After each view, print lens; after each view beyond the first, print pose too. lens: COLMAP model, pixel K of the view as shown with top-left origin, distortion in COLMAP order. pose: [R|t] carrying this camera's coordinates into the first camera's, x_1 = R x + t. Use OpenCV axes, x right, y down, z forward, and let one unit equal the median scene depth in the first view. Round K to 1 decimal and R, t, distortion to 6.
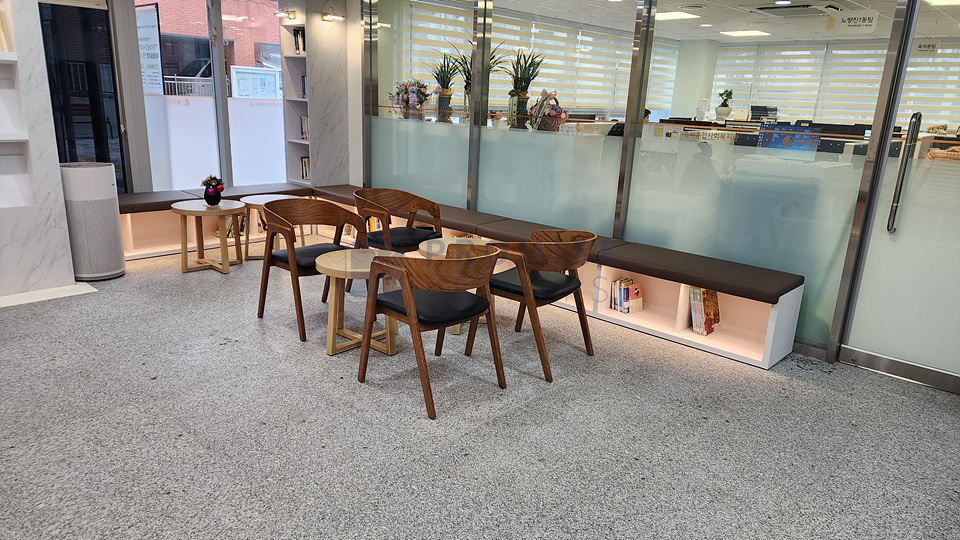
lens RADIAL K [[629.4, 0, 480.0], [0, 629.4, 270.0], [0, 0, 1]] dist [0.000448, -0.002951]
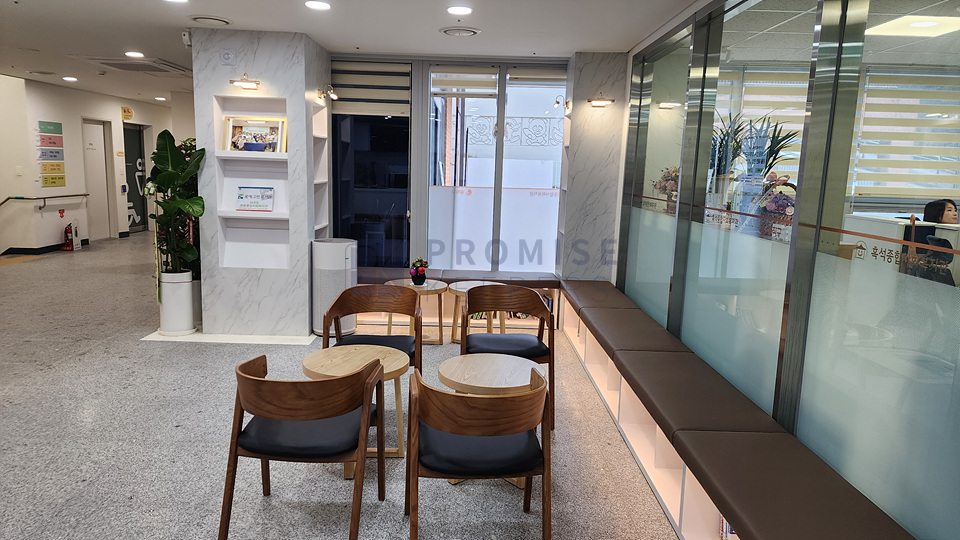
lens RADIAL K [[629.4, 0, 480.0], [0, 629.4, 270.0], [0, 0, 1]] dist [0.000448, -0.002951]
pose [[0.701205, 0.096200, -0.706440, 0.449413], [-0.191097, 0.979959, -0.056234, -0.101394], [0.686872, 0.174431, 0.705536, 0.366109]]
